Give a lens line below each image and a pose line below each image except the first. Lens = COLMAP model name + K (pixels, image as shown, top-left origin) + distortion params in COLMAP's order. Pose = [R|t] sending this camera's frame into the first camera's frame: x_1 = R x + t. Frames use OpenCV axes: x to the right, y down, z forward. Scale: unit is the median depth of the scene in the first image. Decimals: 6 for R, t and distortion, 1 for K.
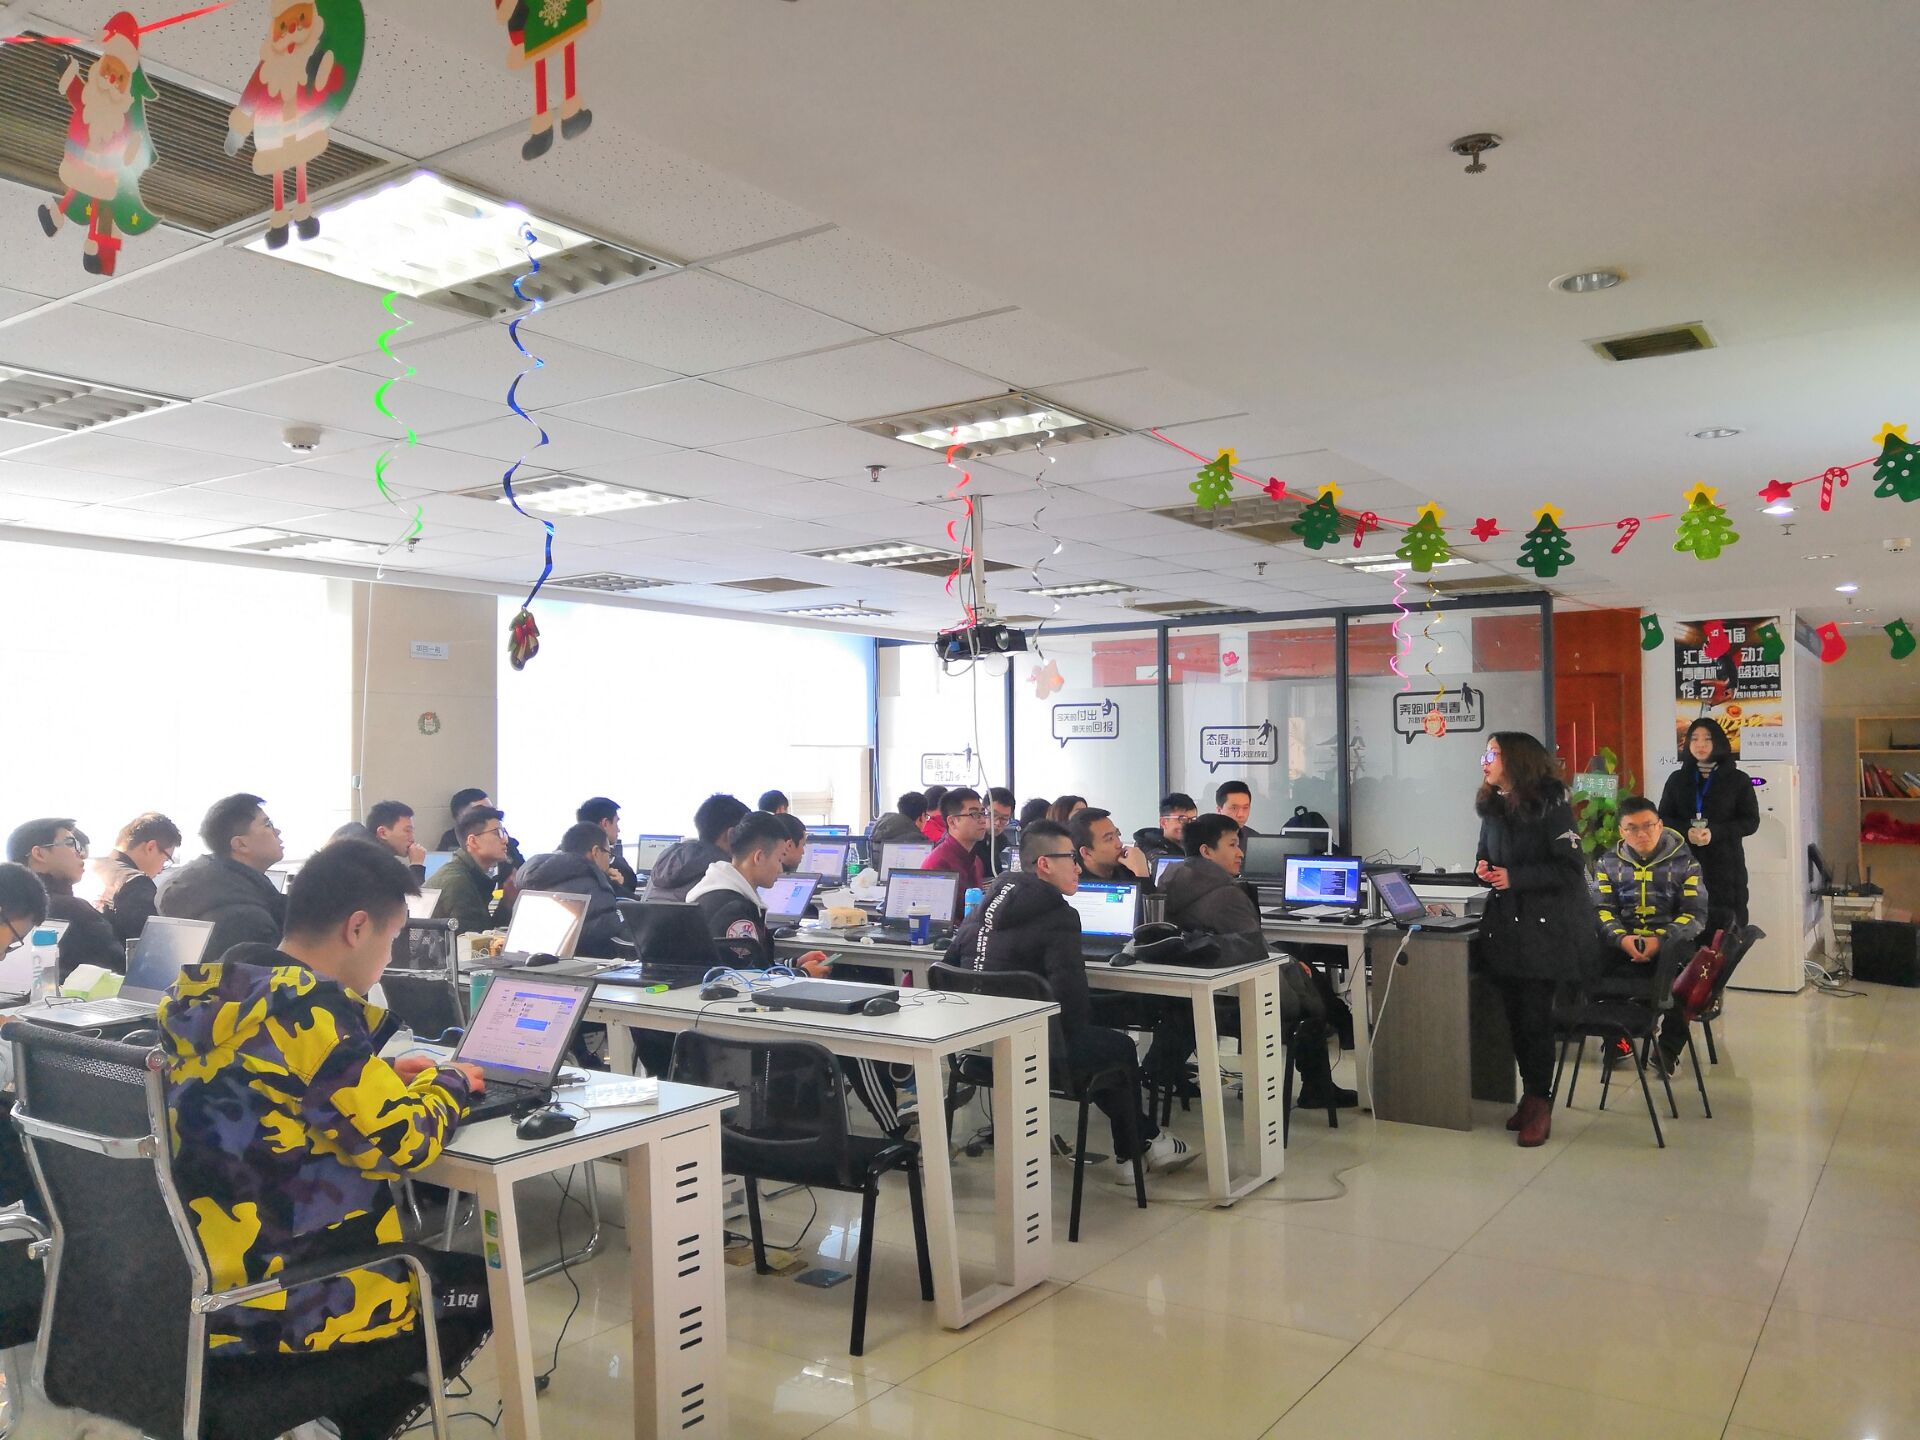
lens RADIAL K [[1483.2, 0, 975.2], [0, 1483.2, 718.4], [0, 0, 1]] dist [0.029794, -0.066971]
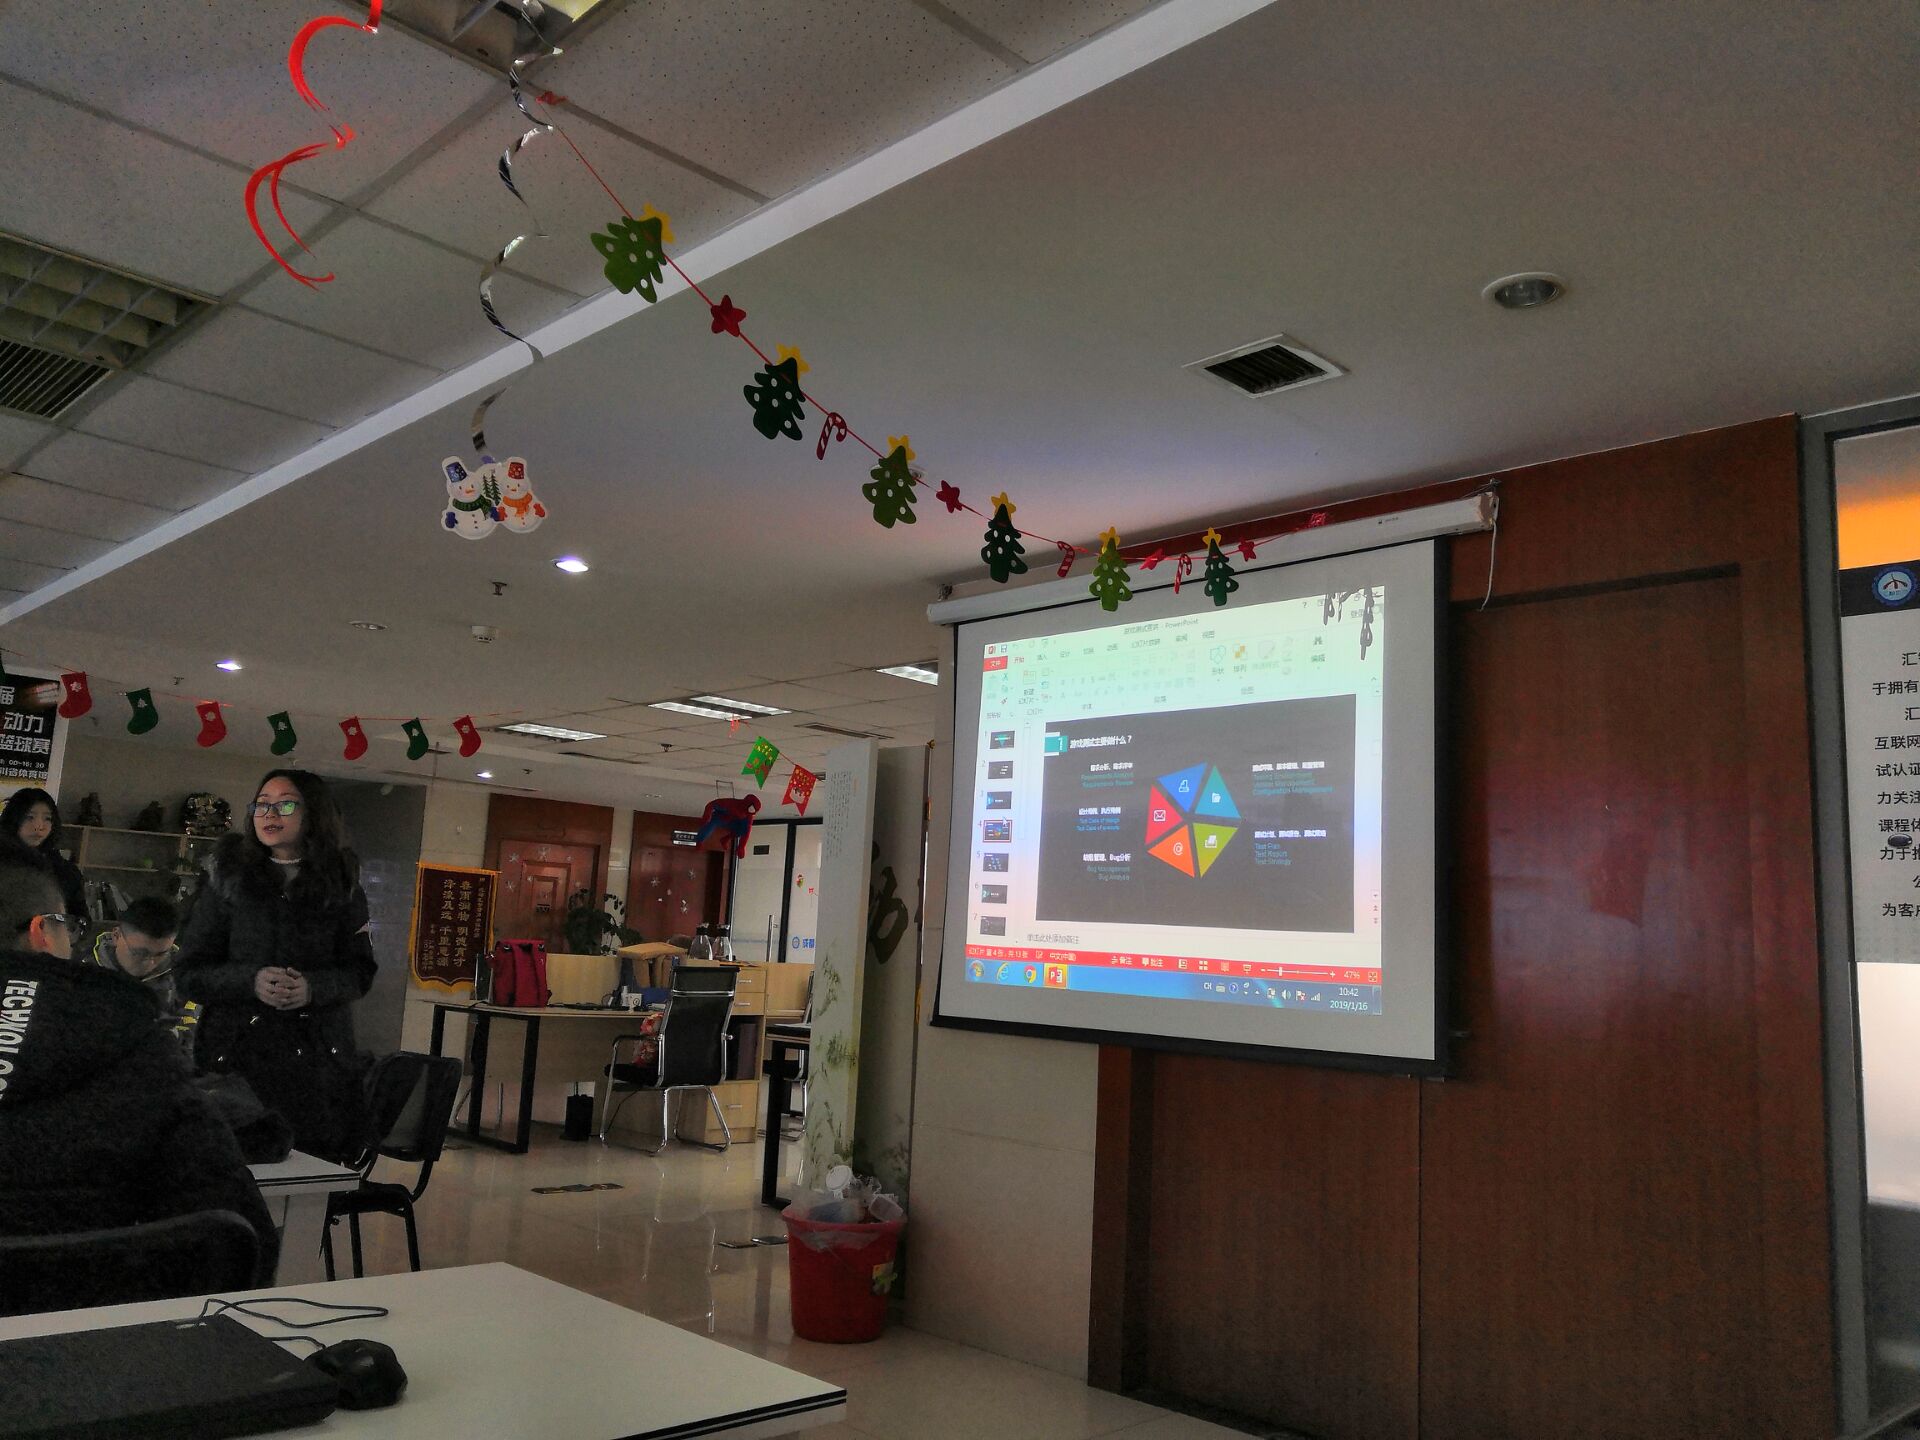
lens RADIAL K [[1483.2, 0, 952.1], [0, 1483.2, 715.2], [0, 0, 1]] dist [0.029794, -0.066971]
pose [[0.178990, 0.176908, 0.967815, -0.156097], [-0.078618, 0.983127, -0.165167, 0.045151], [-0.980705, -0.046525, 0.189878, 0.362812]]
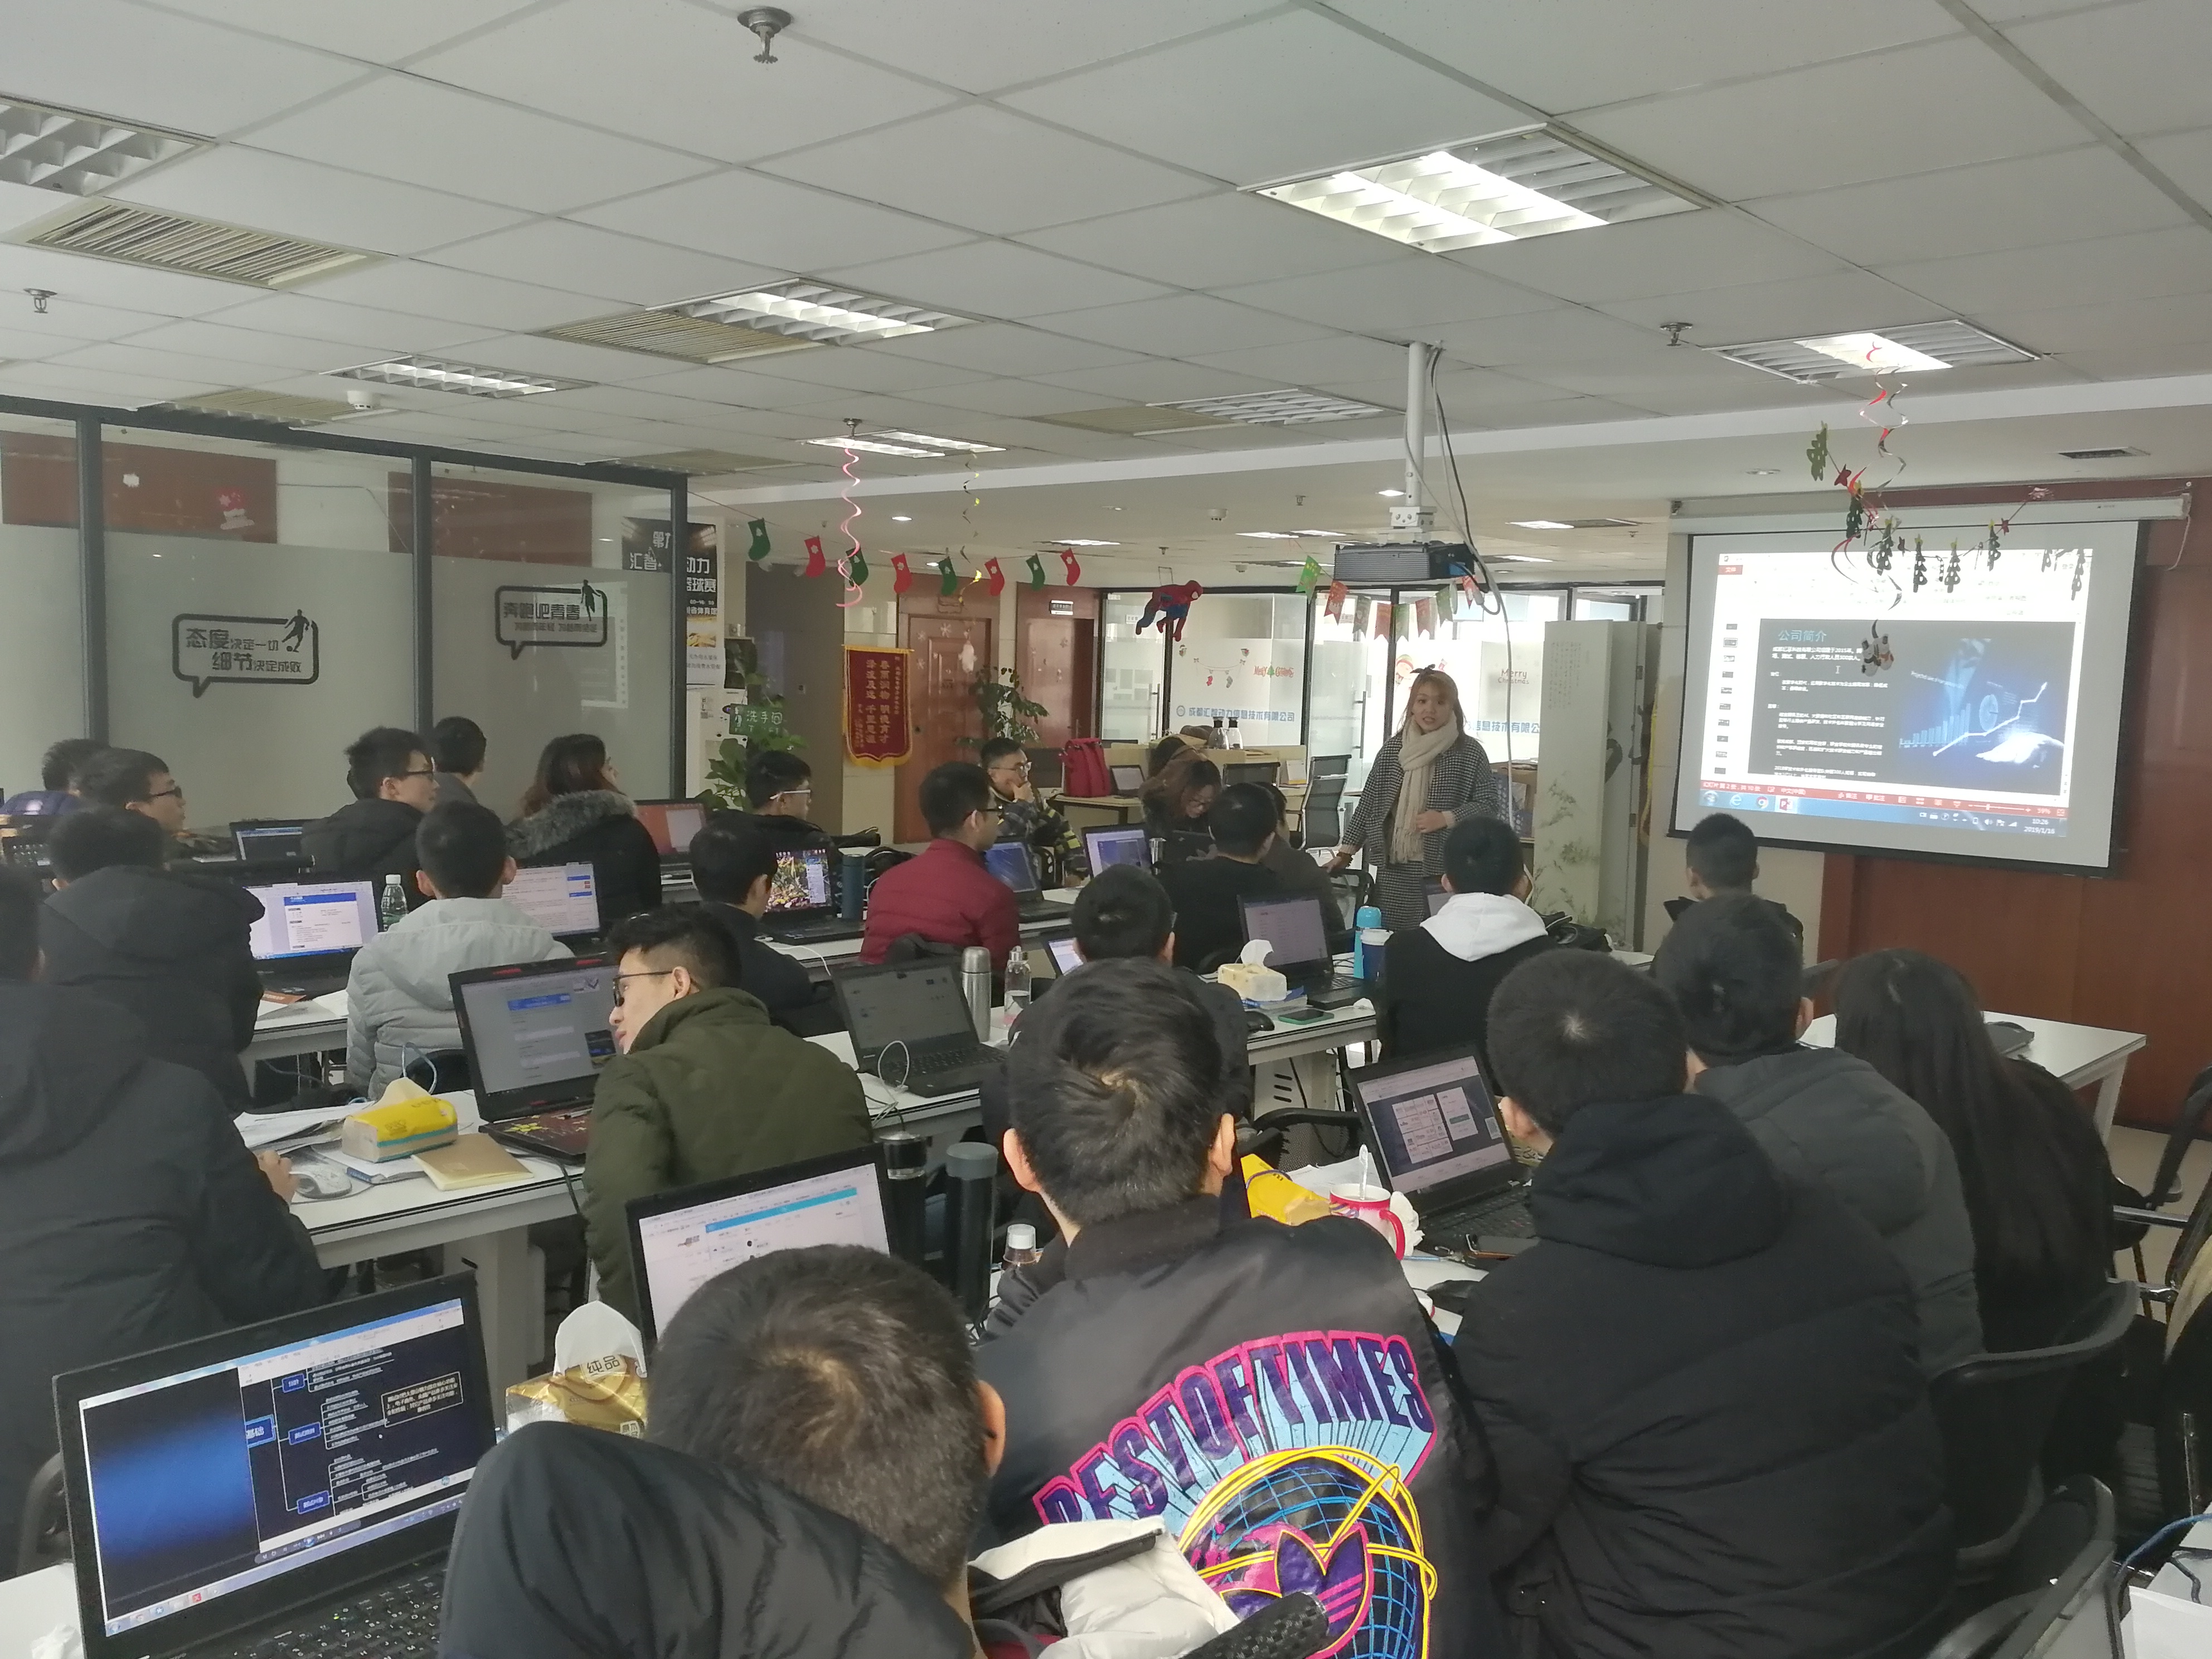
lens RADIAL K [[1783.6, 0, 1110.1], [0, 1783.6, 842.3], [0, 0, 1]] dist [0.052039, -0.010224]
pose [[0.142698, -0.082552, 0.986318, -0.510810], [-0.059495, 0.993998, 0.091802, 0.008306], [-0.987977, -0.071781, 0.136930, 0.596698]]
